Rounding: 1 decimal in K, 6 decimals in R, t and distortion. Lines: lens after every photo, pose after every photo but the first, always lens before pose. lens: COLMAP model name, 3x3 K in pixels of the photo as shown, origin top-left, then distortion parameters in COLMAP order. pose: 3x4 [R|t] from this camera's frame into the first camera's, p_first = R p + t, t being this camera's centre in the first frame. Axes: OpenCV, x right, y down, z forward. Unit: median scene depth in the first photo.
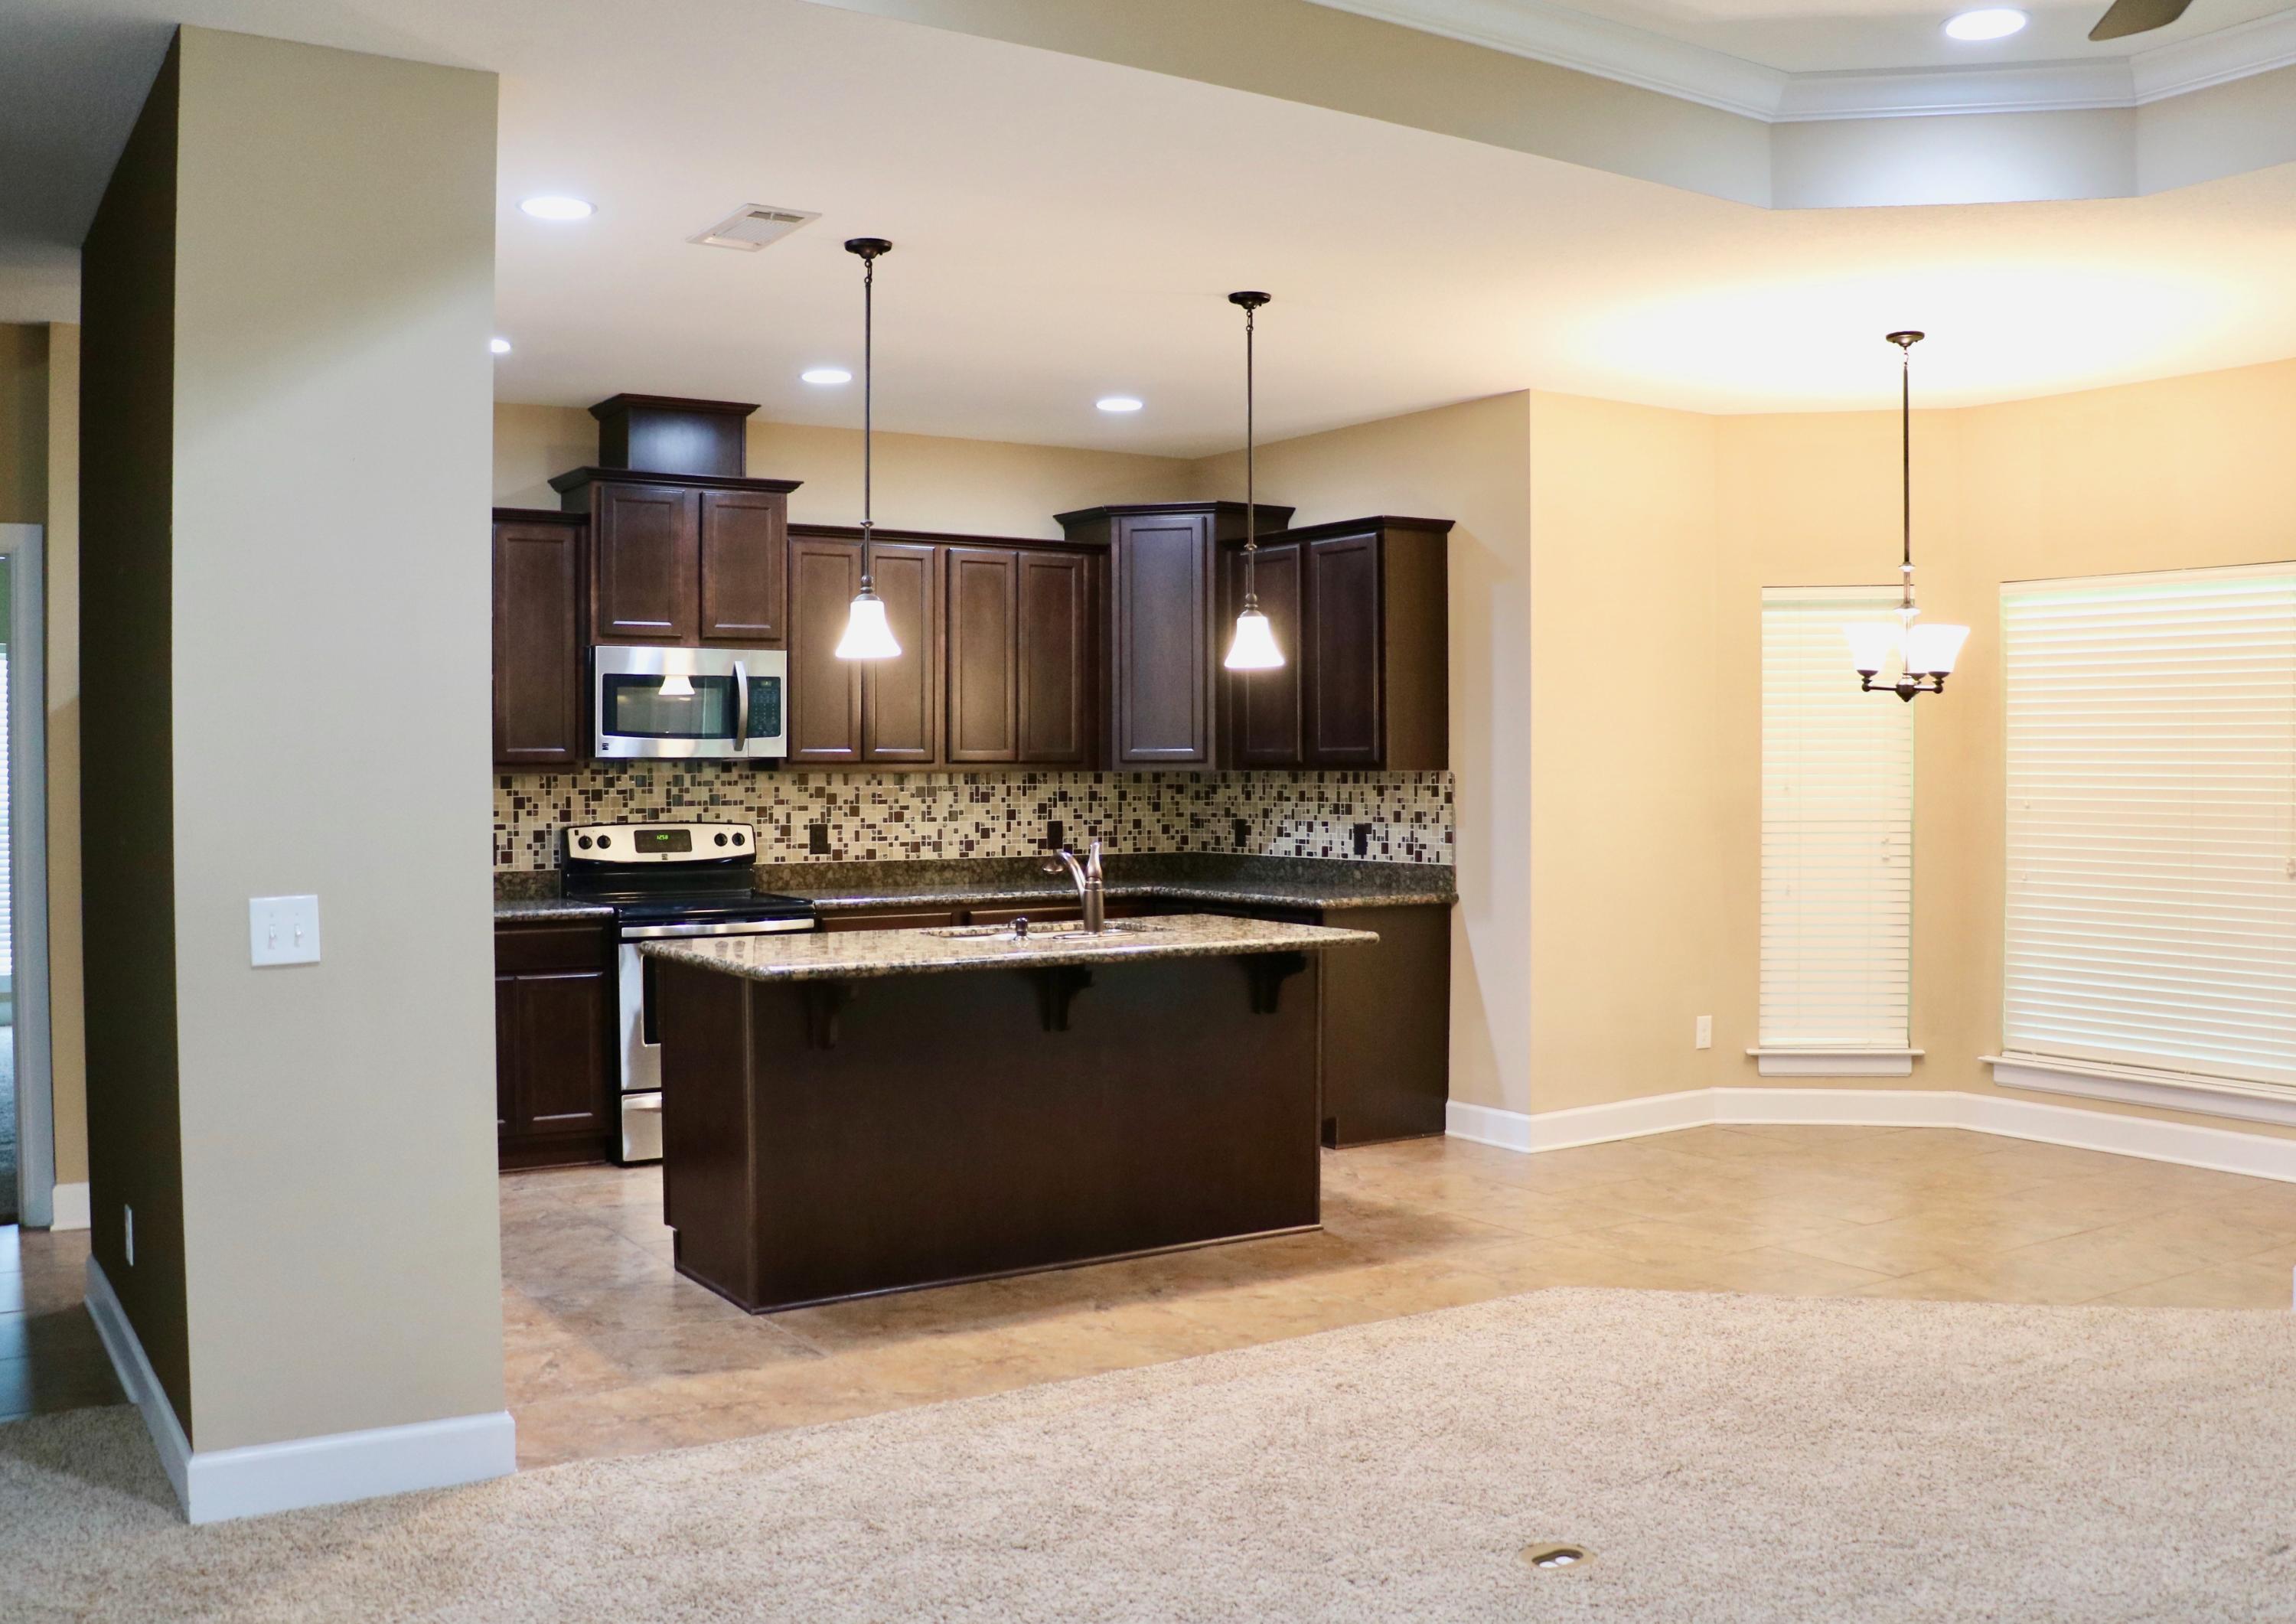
lens RADIAL K [[2081.3, 0, 1099.0], [0, 2081.3, 816.1], [0, 0, 1]] dist [-0.150929, 0.014539]
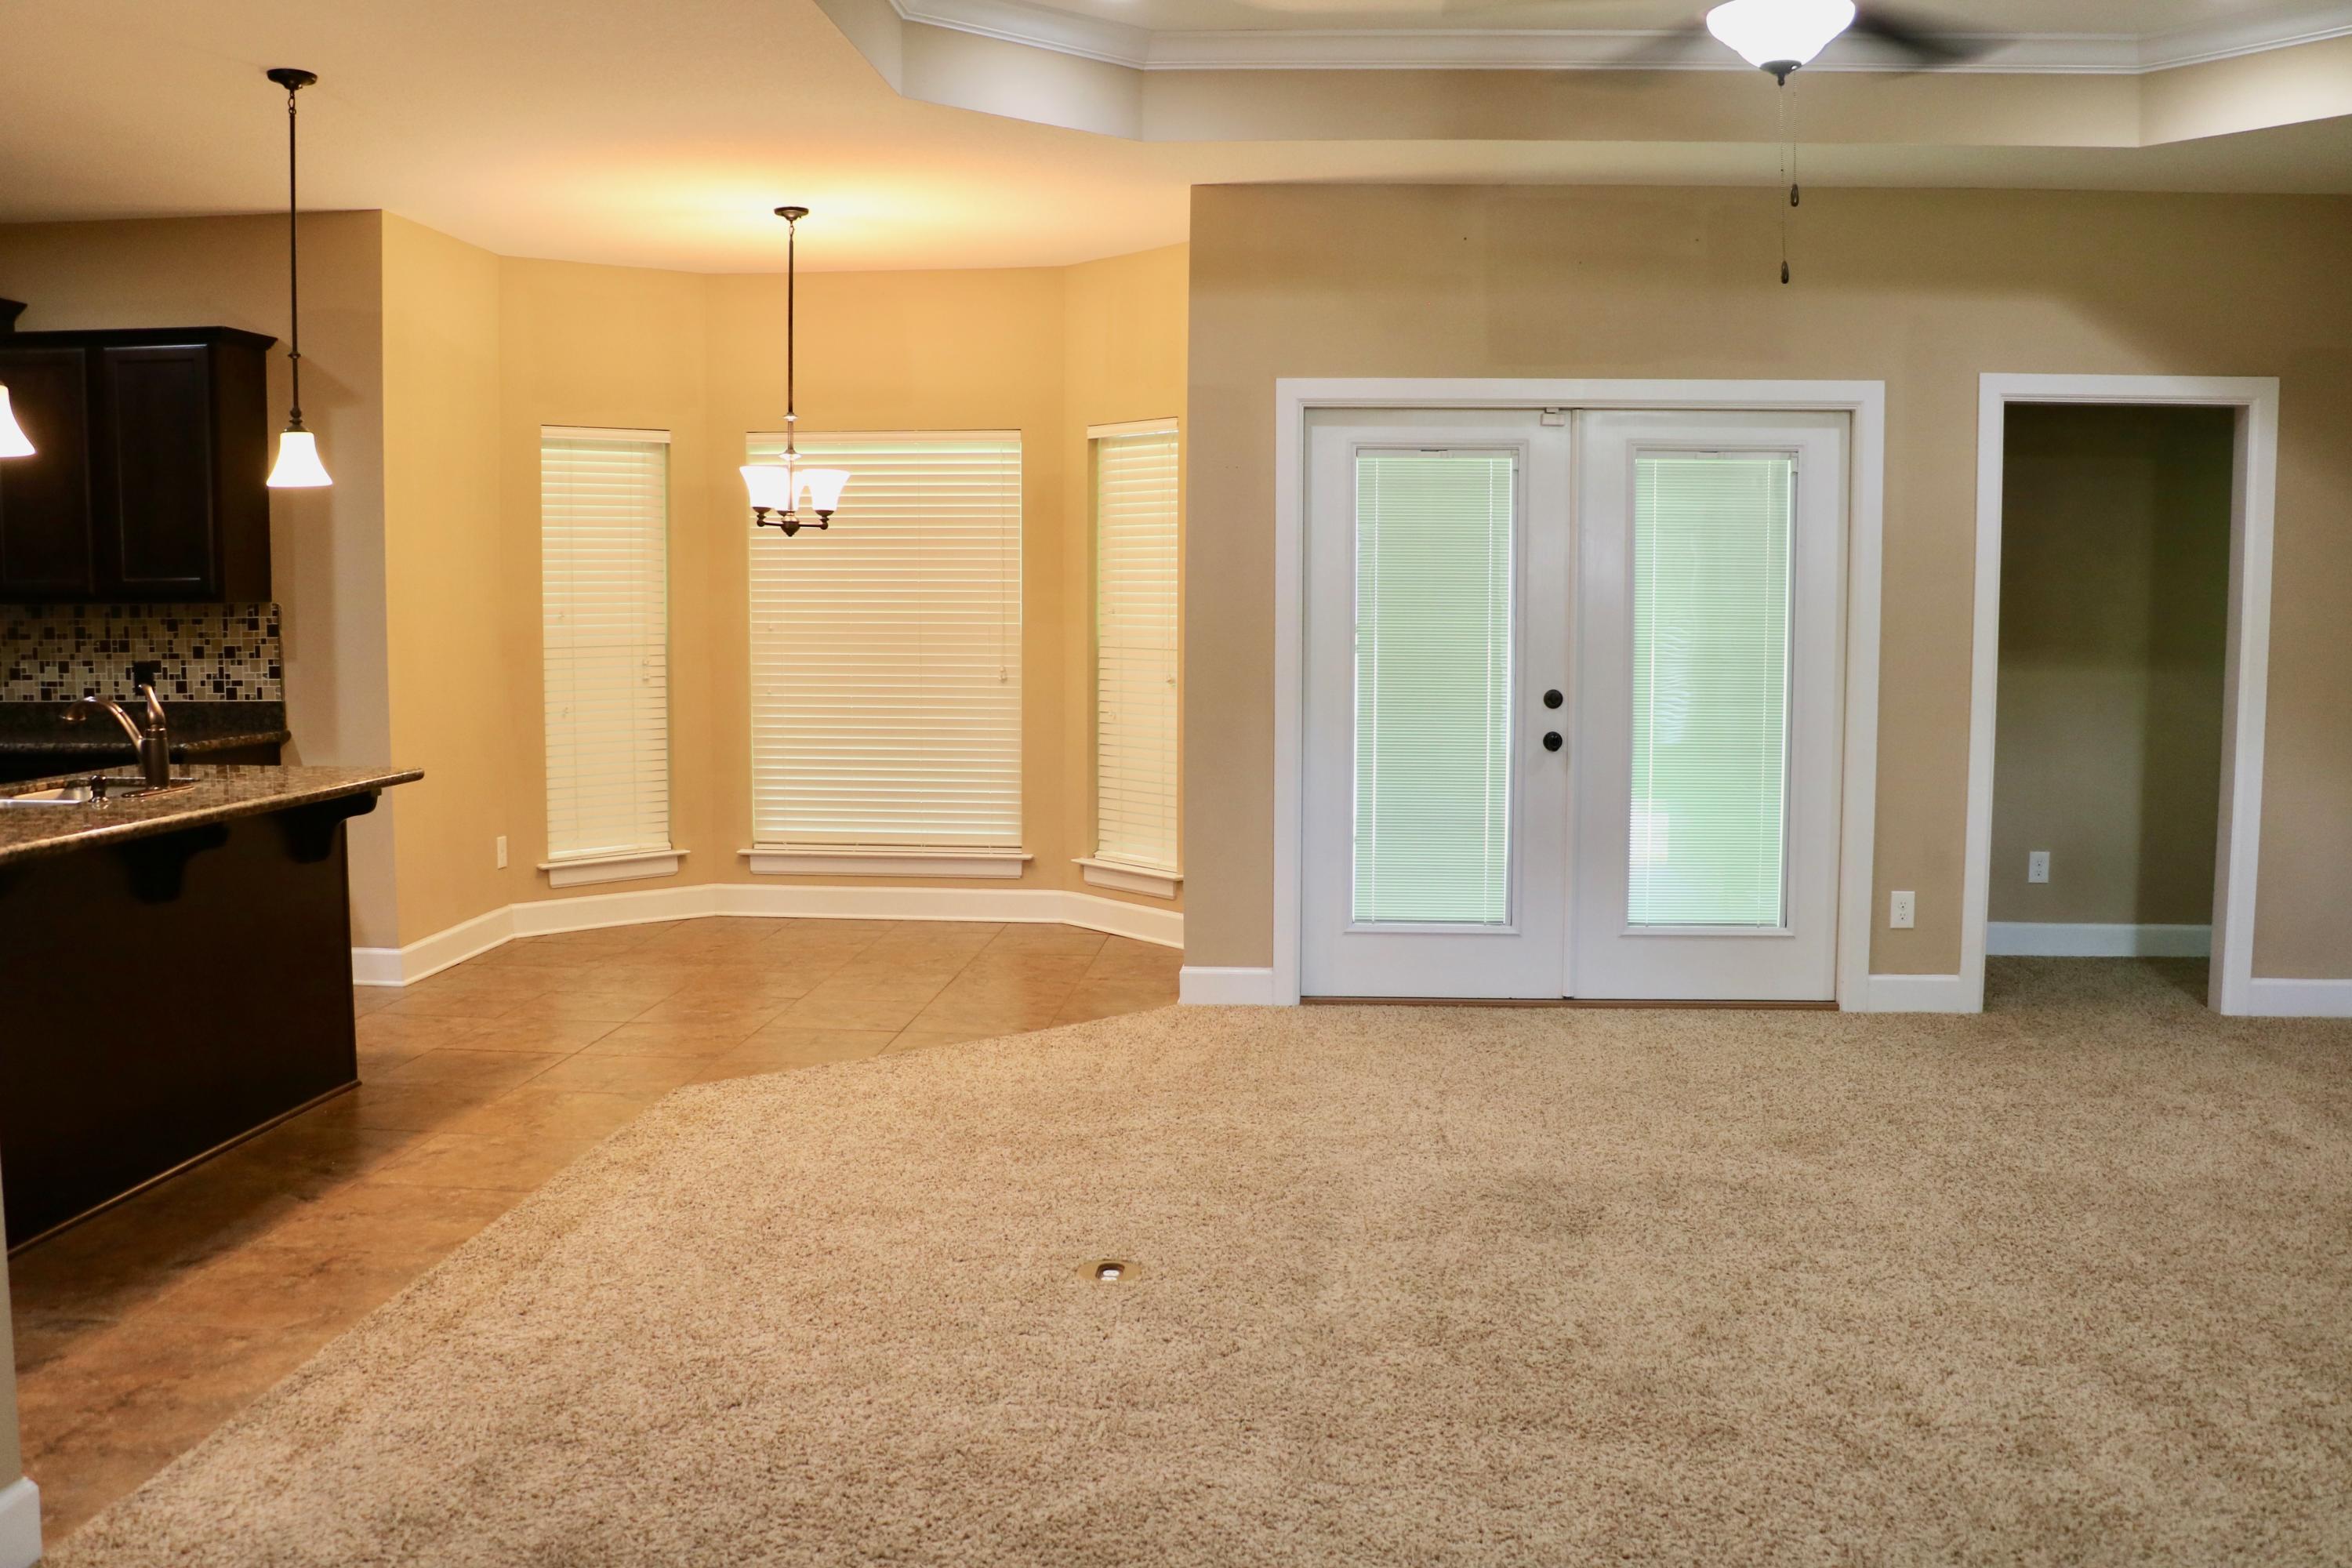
lens RADIAL K [[1975.5, 0, 1176.0], [0, 1975.5, 784.0], [0, 0, 1]] dist [-0.180790, 0.154786]
pose [[0.599775, -0.072331, 0.796893, -0.282321], [0.016595, 0.996816, 0.077987, -0.000175], [-0.799997, -0.033550, 0.599066, 0.137759]]
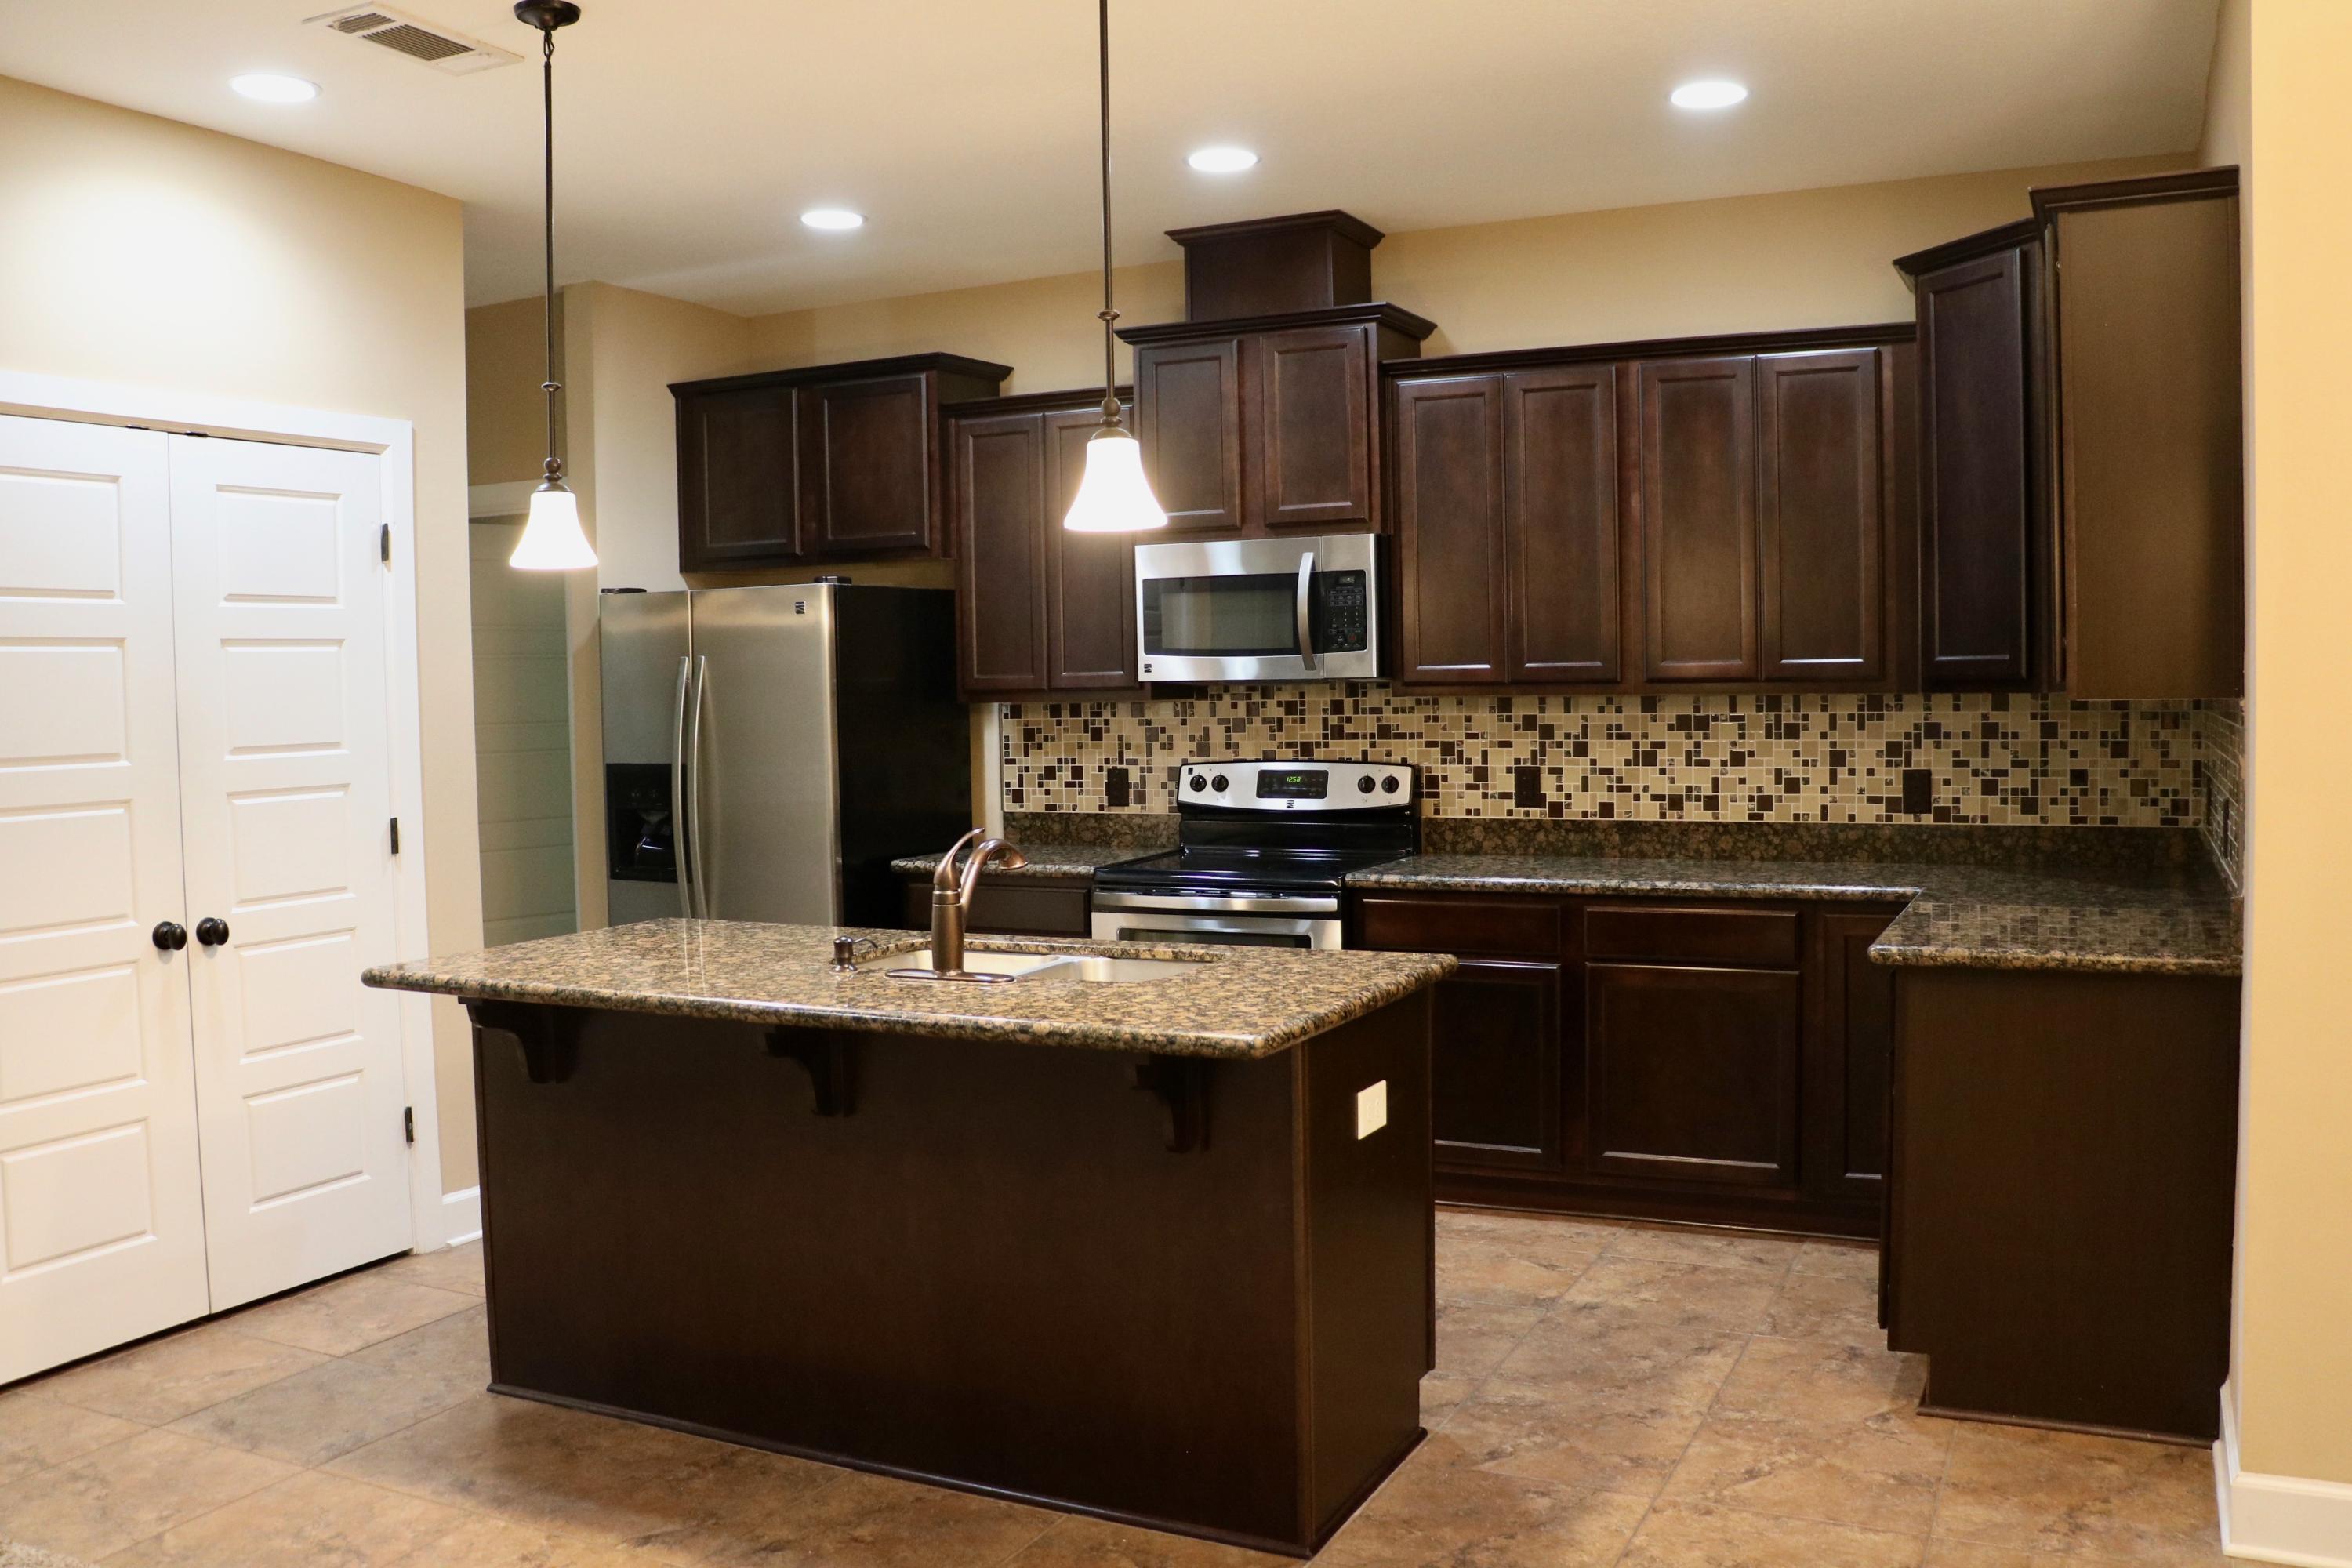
lens RADIAL K [[1975.5, 0, 1176.0], [0, 1975.5, 784.0], [0, 0, 1]] dist [-0.180790, 0.154786]
pose [[0.522245, 0.038188, -0.851940, 0.403196], [-0.001998, 0.999049, 0.043557, -0.020490], [0.852793, -0.021045, 0.521825, 0.556812]]
